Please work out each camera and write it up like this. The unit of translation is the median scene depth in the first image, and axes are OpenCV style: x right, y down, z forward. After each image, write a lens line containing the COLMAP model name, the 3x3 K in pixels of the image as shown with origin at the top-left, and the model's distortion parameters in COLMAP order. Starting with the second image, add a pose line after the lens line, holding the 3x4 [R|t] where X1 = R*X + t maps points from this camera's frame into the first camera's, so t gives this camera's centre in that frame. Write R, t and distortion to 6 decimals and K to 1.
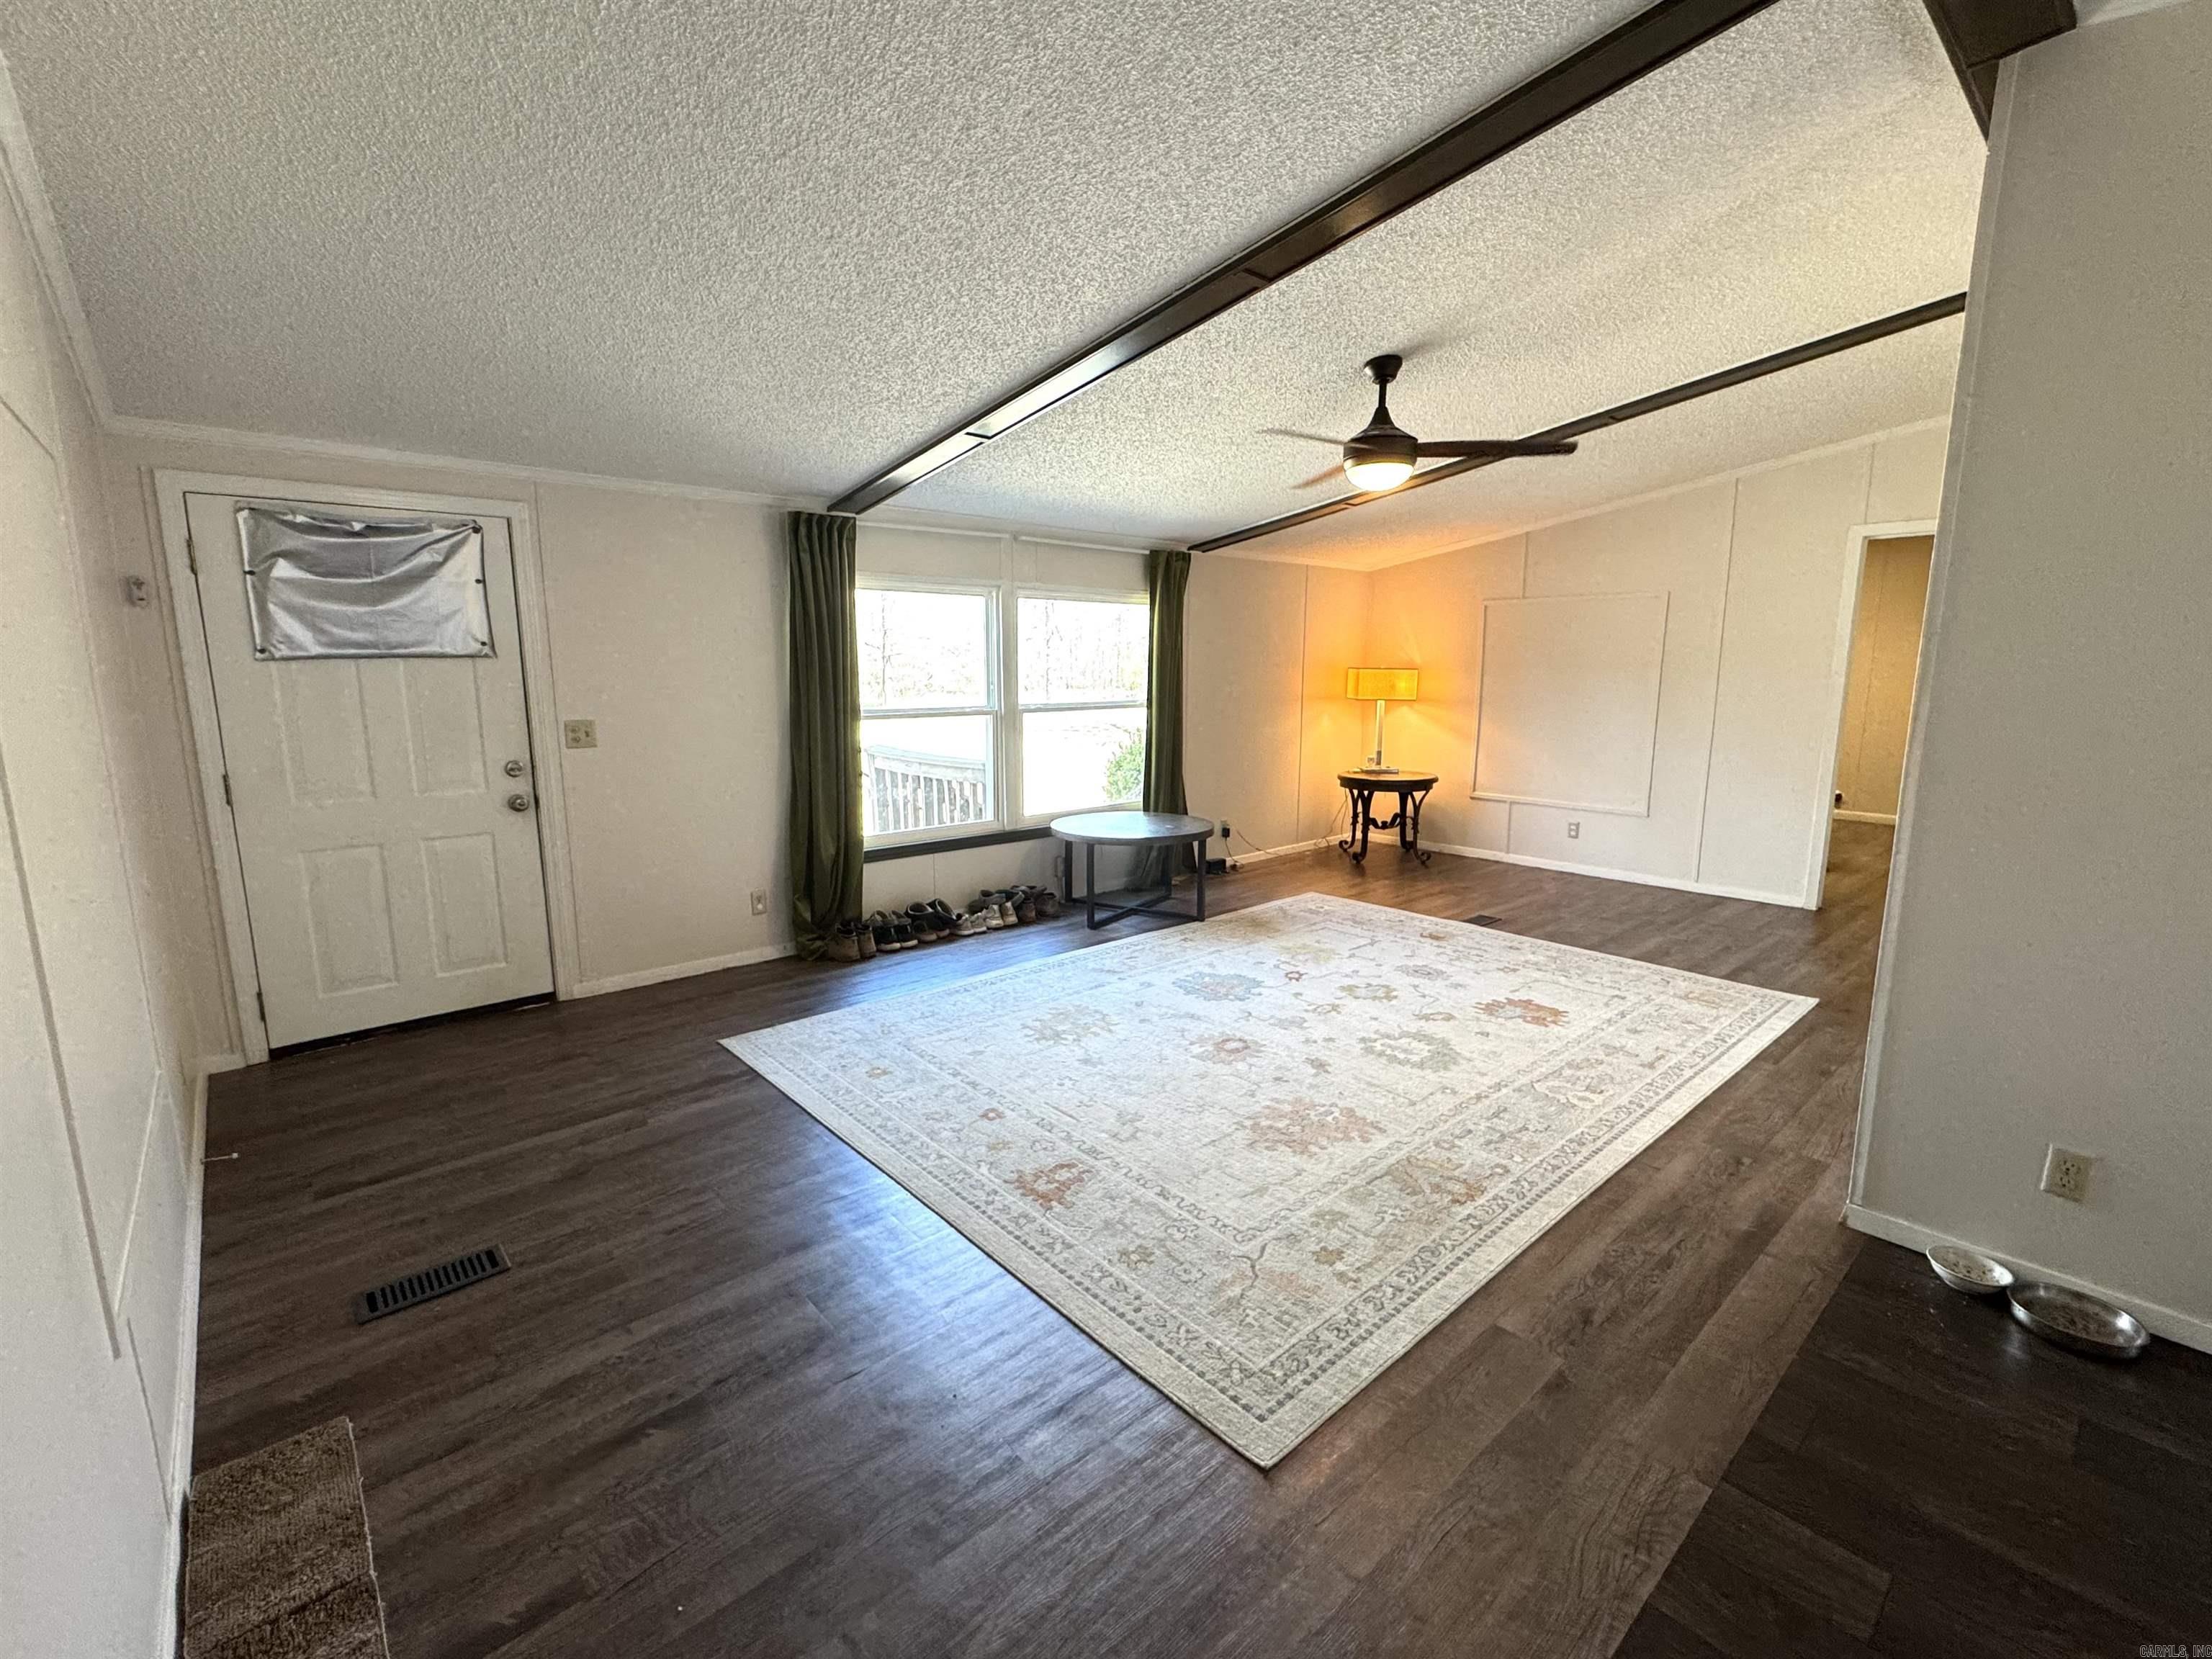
lens RADIAL K [[987.4, 0, 1108.4], [0, 987.4, 824.9], [0, 0, 1]] dist [-0.002627, -0.000140]
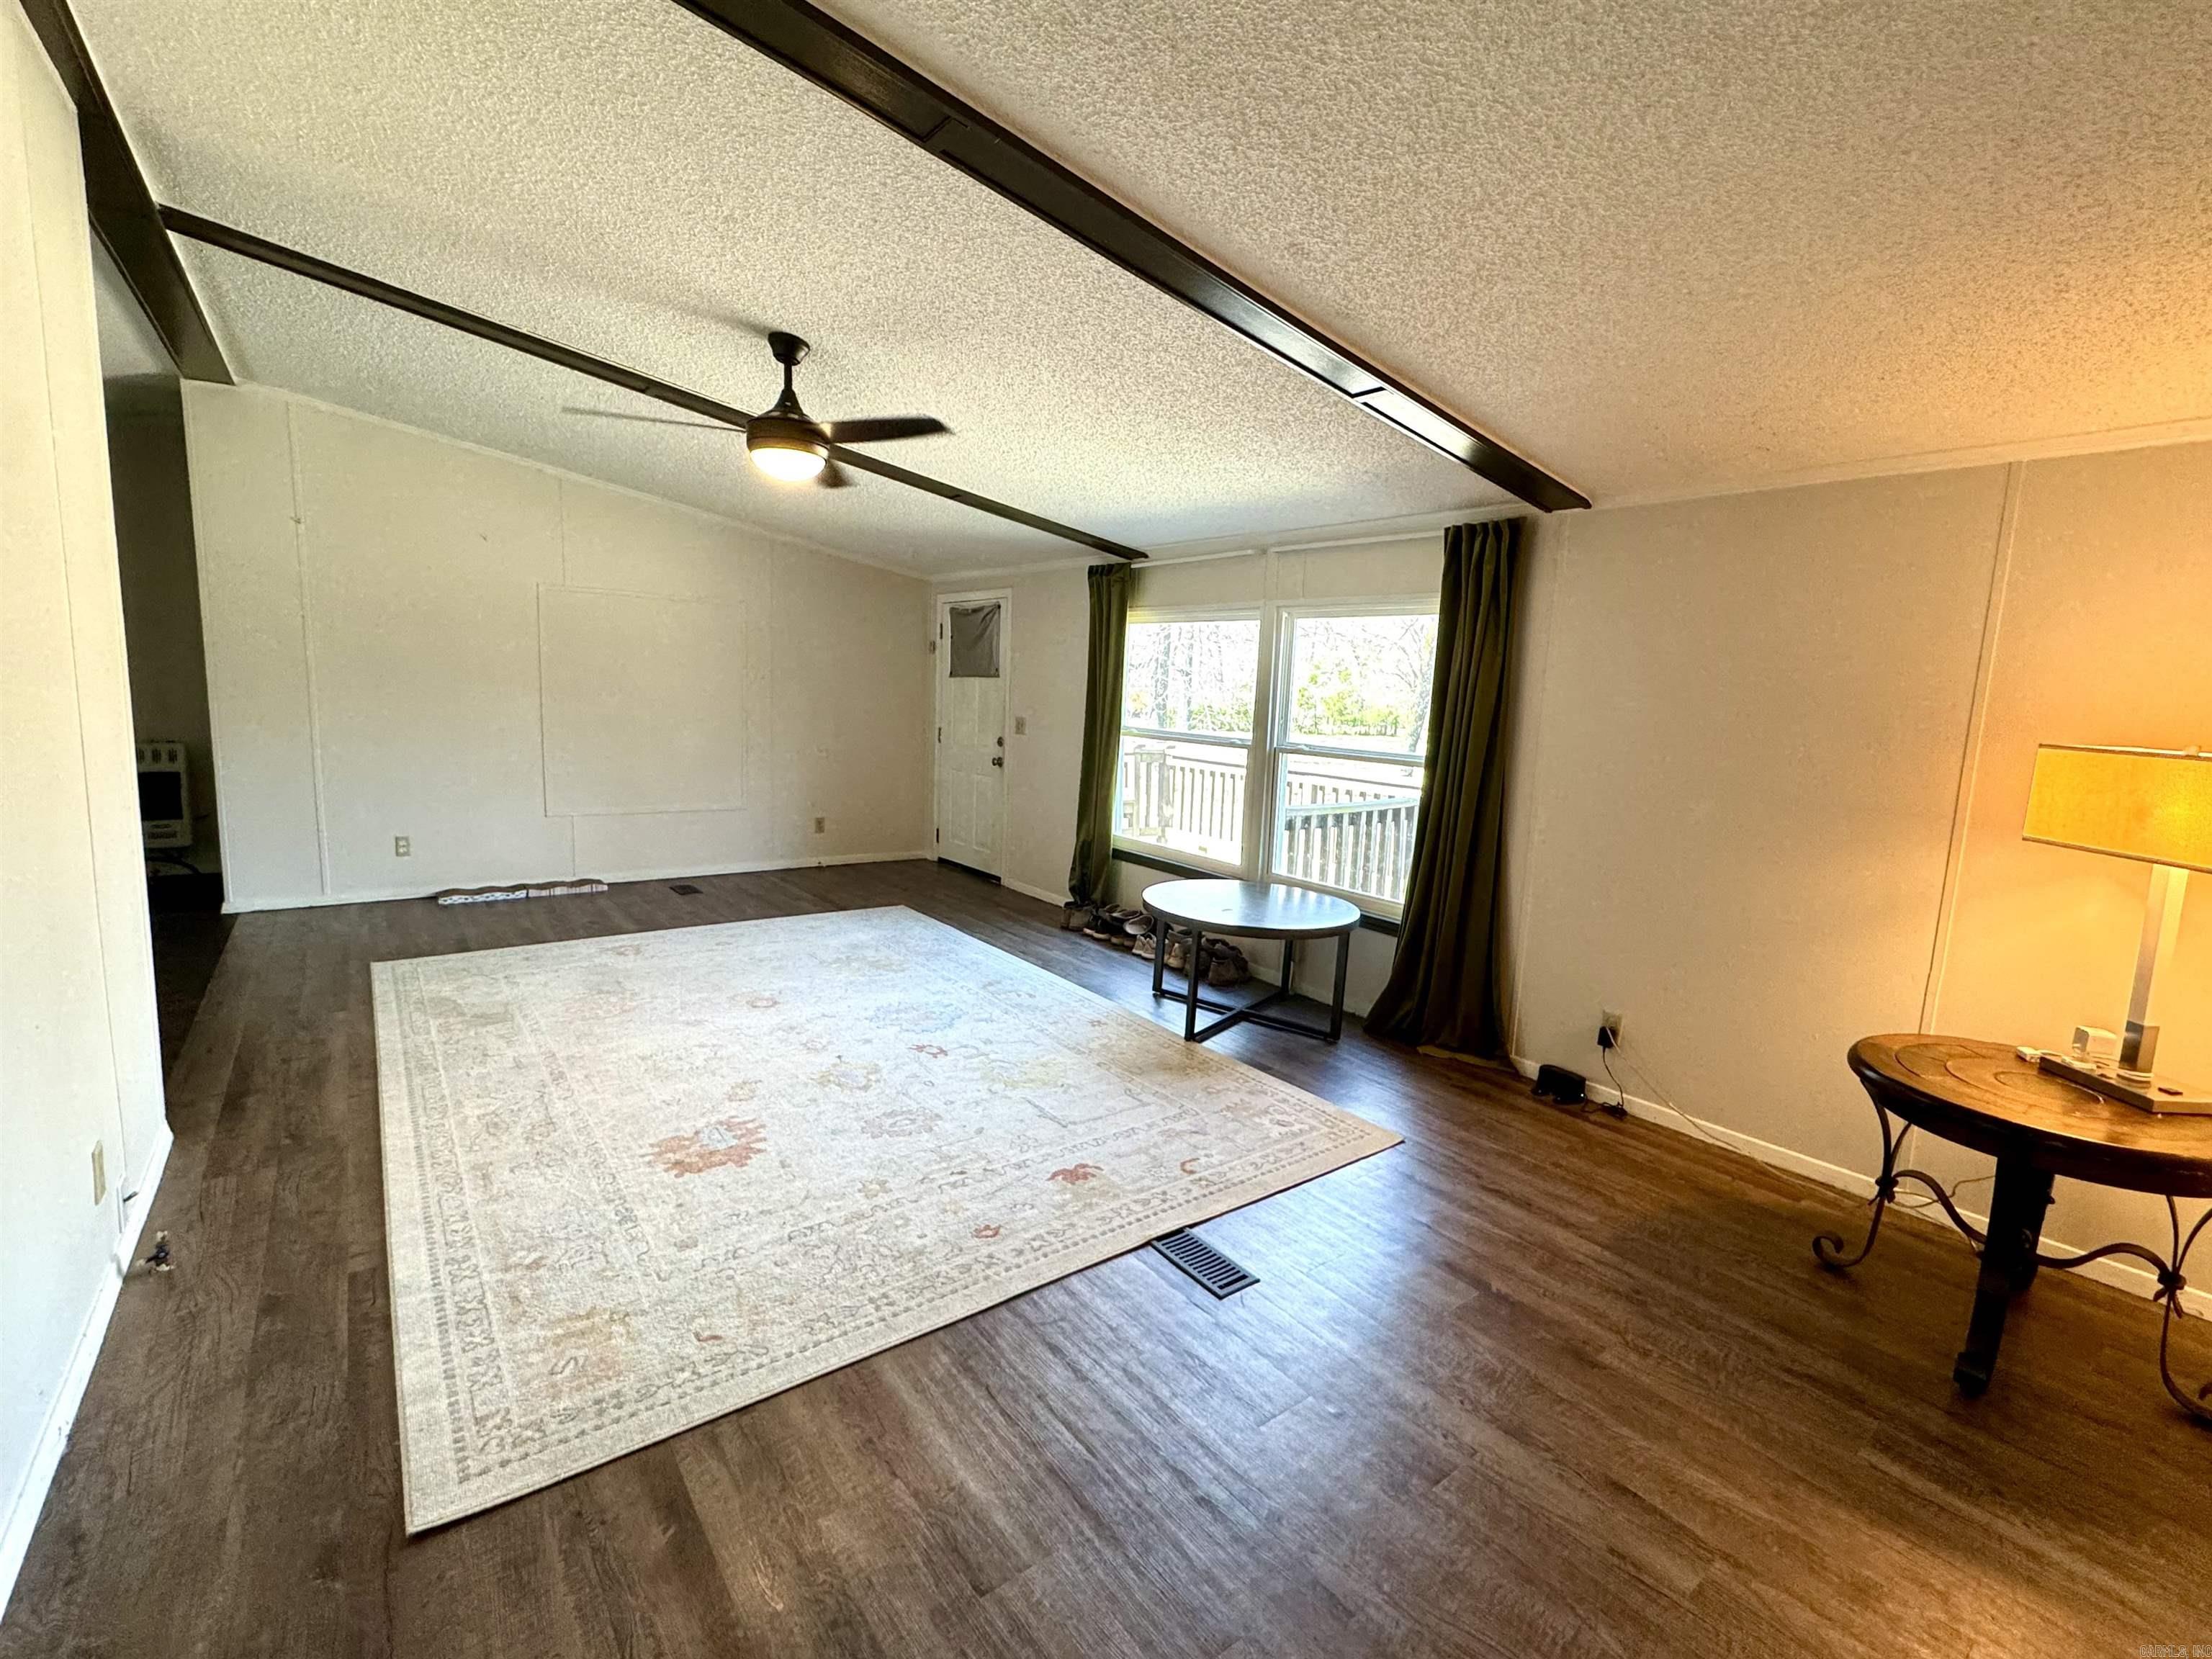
lens RADIAL K [[987.4, 0, 1108.4], [0, 987.4, 824.9], [0, 0, 1]] dist [-0.002627, -0.000140]
pose [[-0.083399, 0.133002, -0.987601, 1.067801], [-0.209409, 0.966585, 0.147856, -0.203561], [0.974265, 0.219143, -0.052761, 1.259358]]
